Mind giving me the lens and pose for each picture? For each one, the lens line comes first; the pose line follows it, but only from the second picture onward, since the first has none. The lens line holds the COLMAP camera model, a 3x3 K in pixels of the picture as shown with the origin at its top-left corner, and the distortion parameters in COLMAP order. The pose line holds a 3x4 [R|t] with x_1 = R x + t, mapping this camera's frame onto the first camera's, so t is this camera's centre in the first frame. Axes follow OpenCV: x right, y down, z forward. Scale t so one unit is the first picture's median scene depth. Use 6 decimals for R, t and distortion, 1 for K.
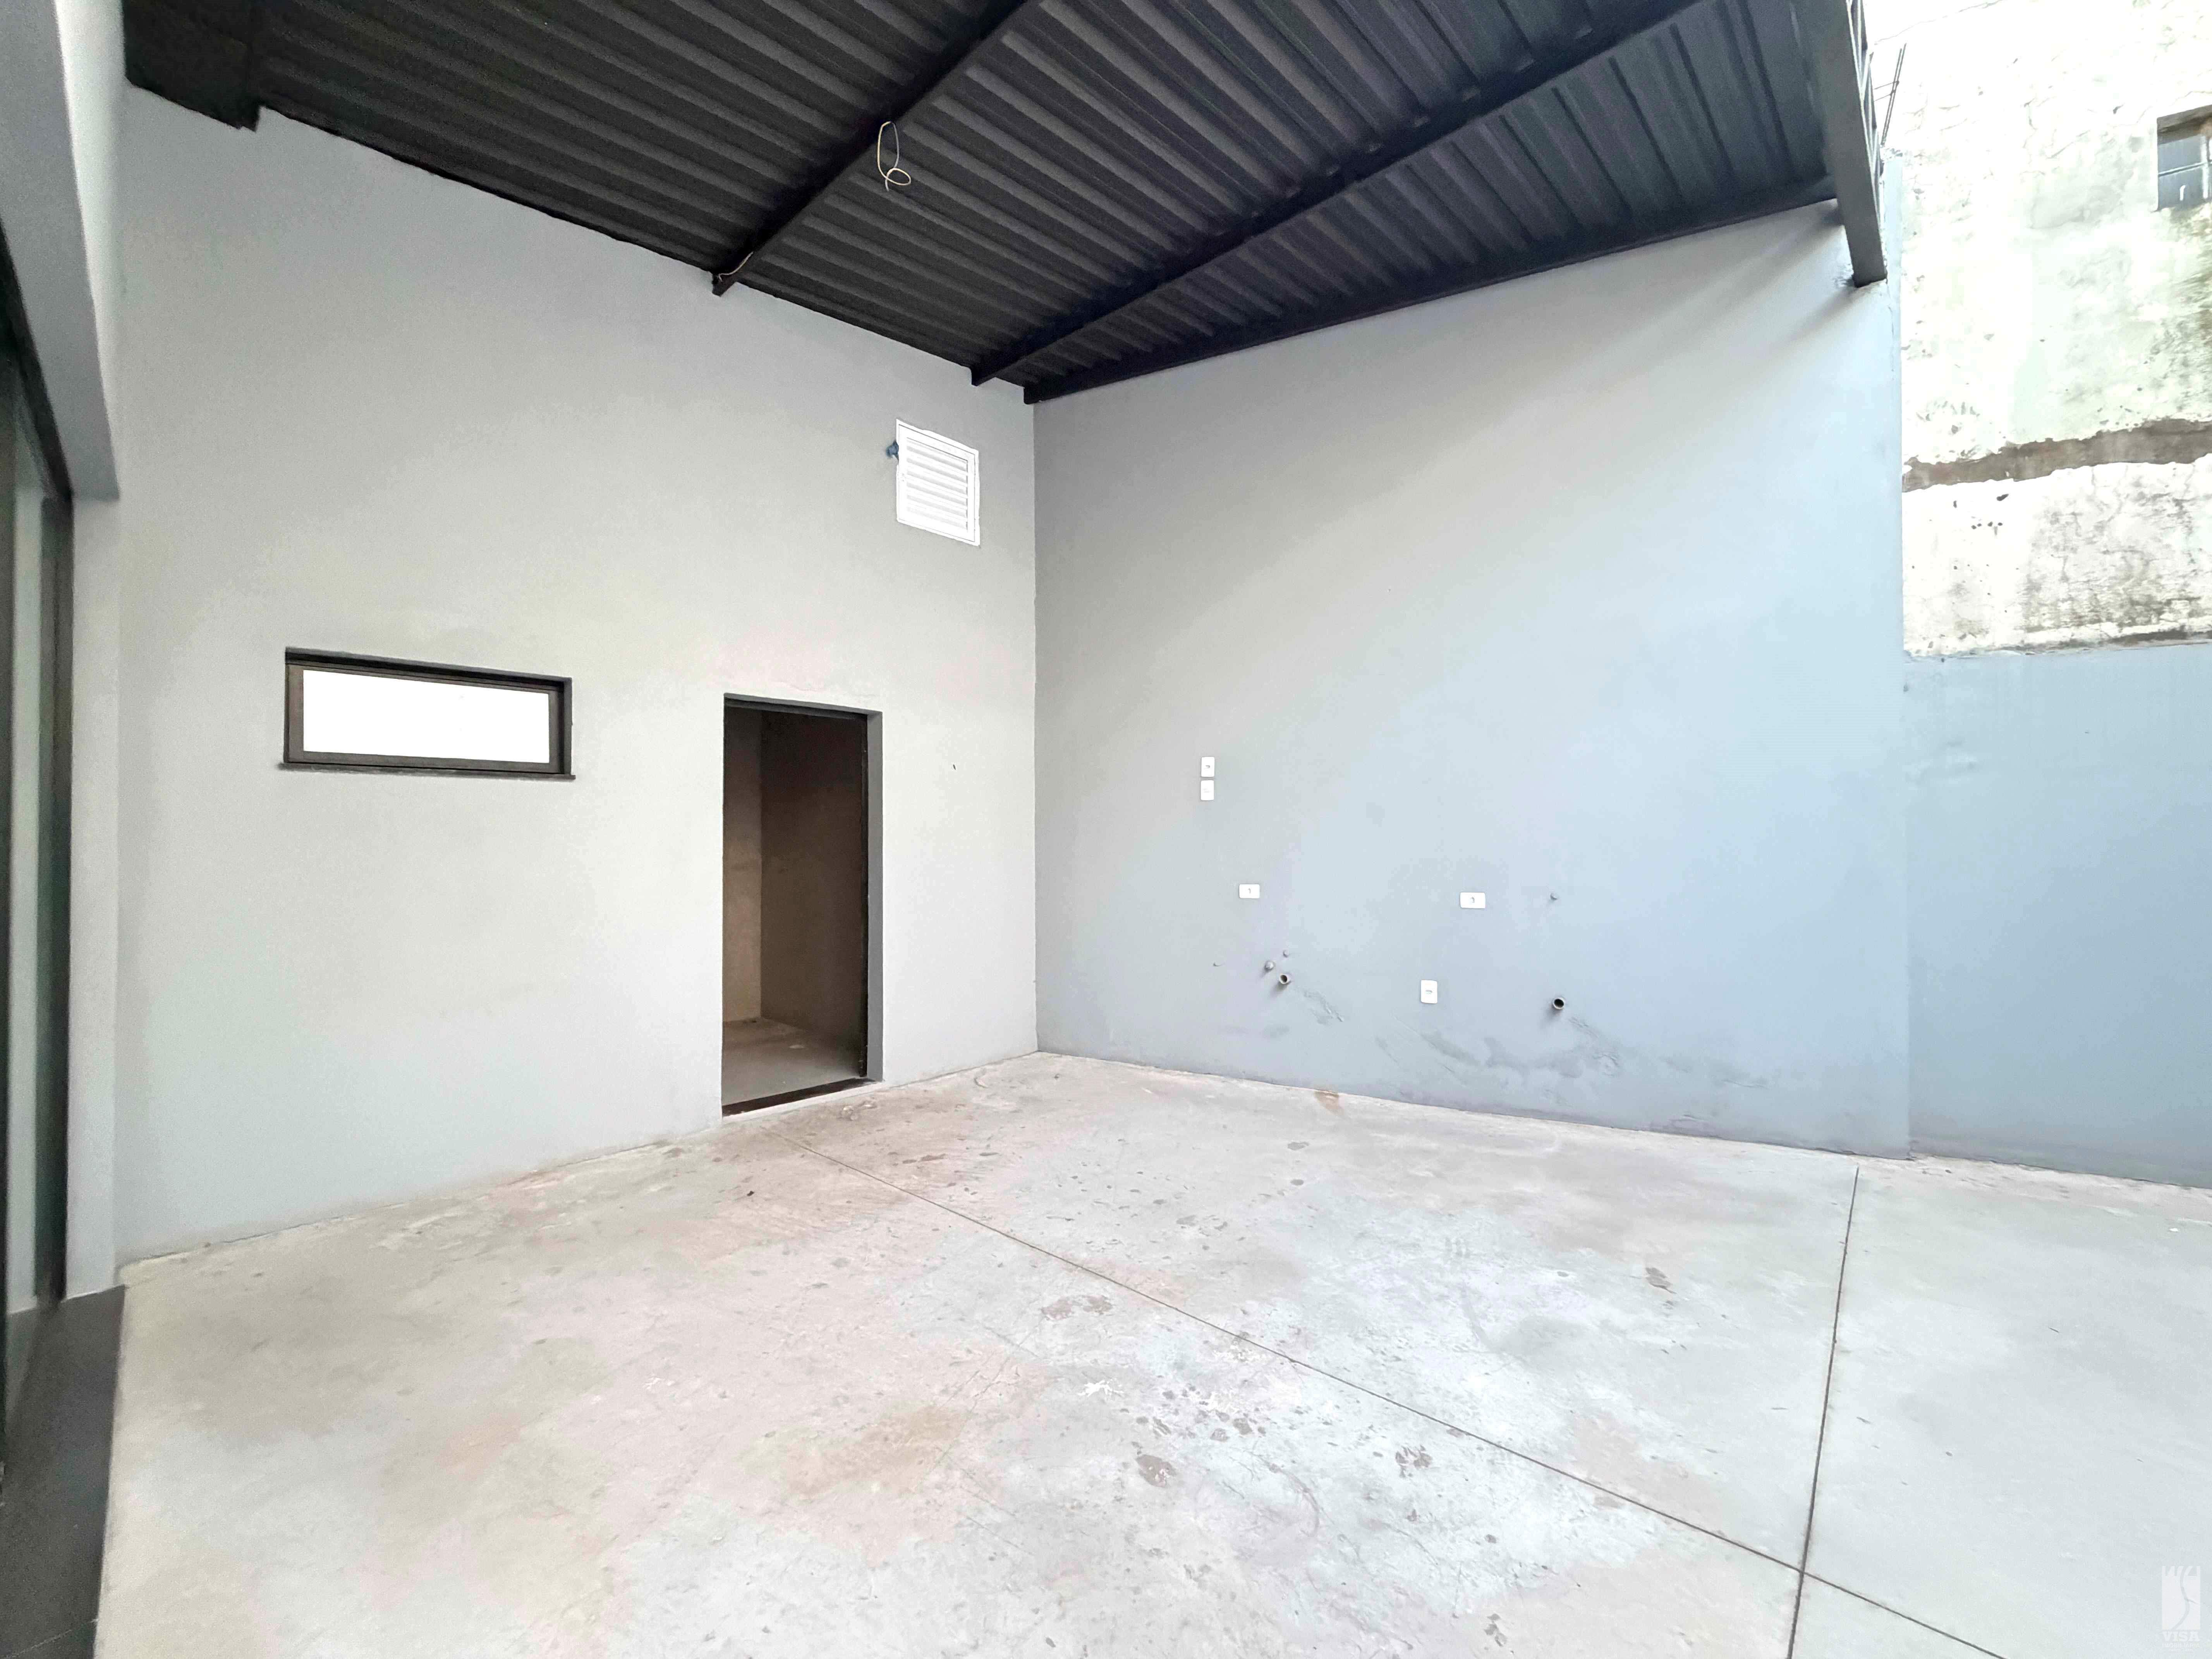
lens RADIAL K [[873.5, 0, 1117.1], [0, 873.5, 827.3], [0, 0, 1]] dist [0.000026, -0.000625]
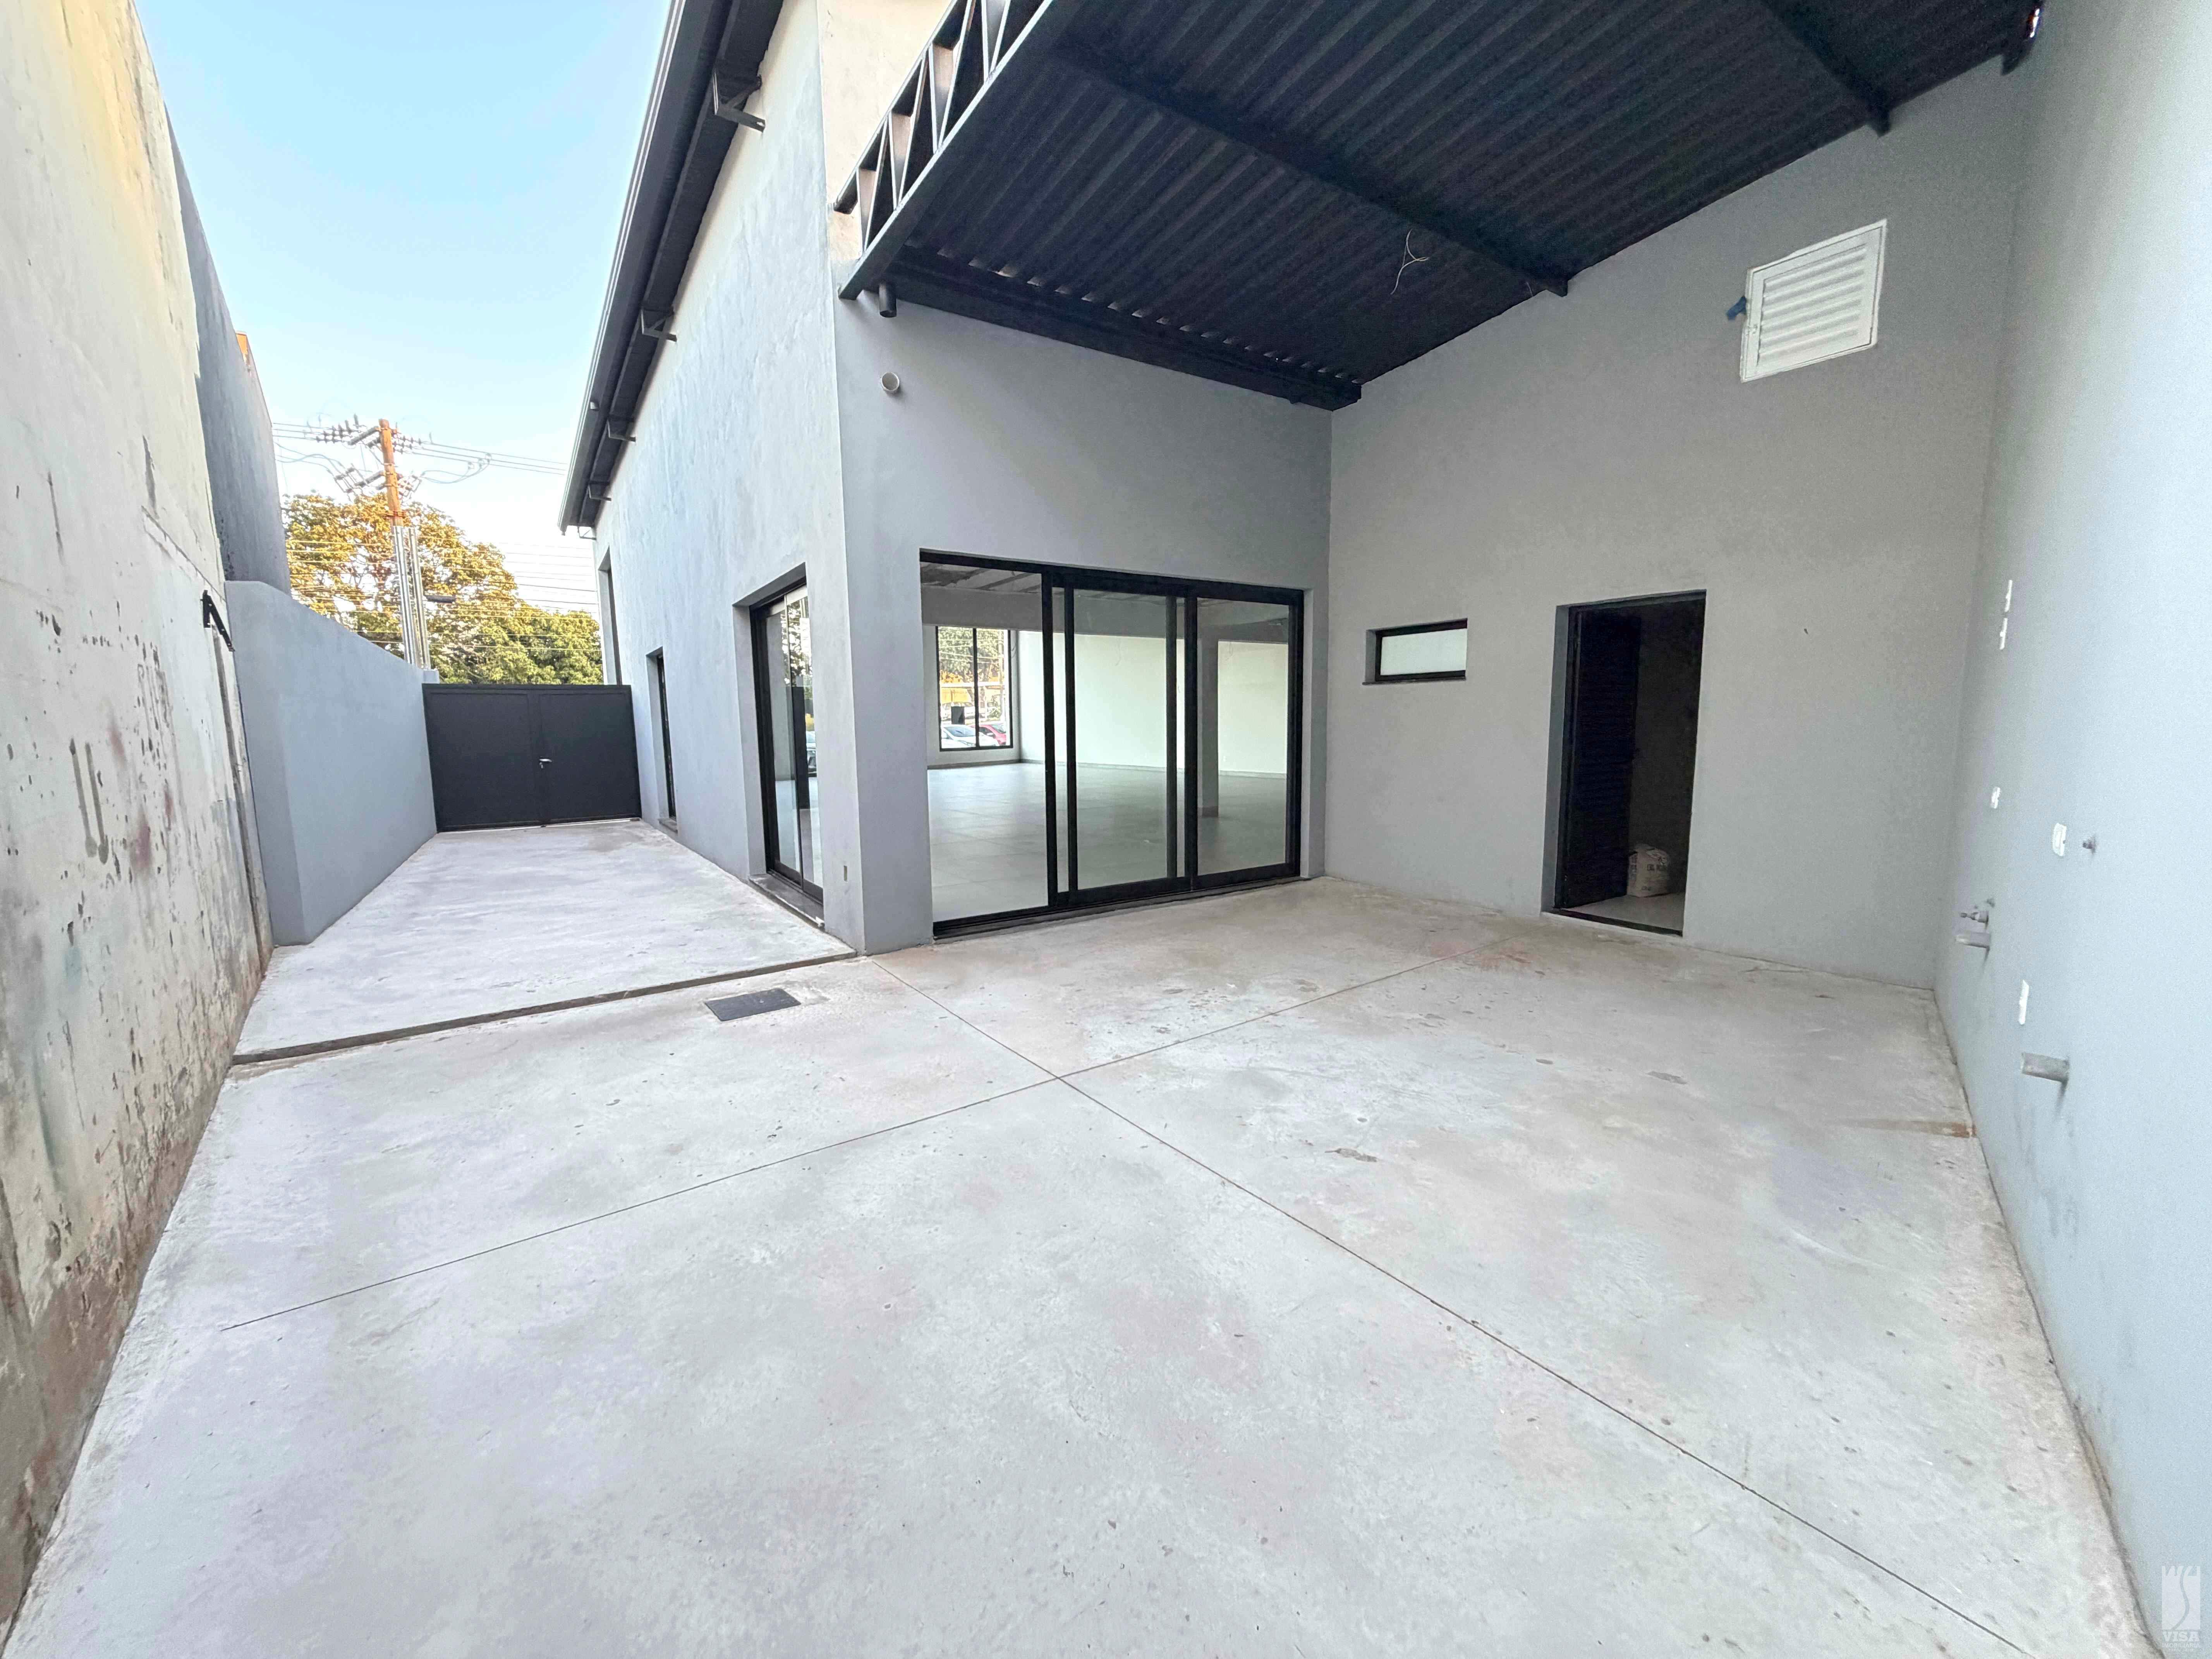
lens RADIAL K [[873.5, 0, 1099.0], [0, 873.5, 826.5], [0, 0, 1]] dist [0.000026, -0.000625]
pose [[-0.221543, 0.124463, -0.967175, 1.598109], [0.025411, 0.992221, 0.121865, 0.004551], [0.974820, 0.002421, -0.222982, 0.921229]]
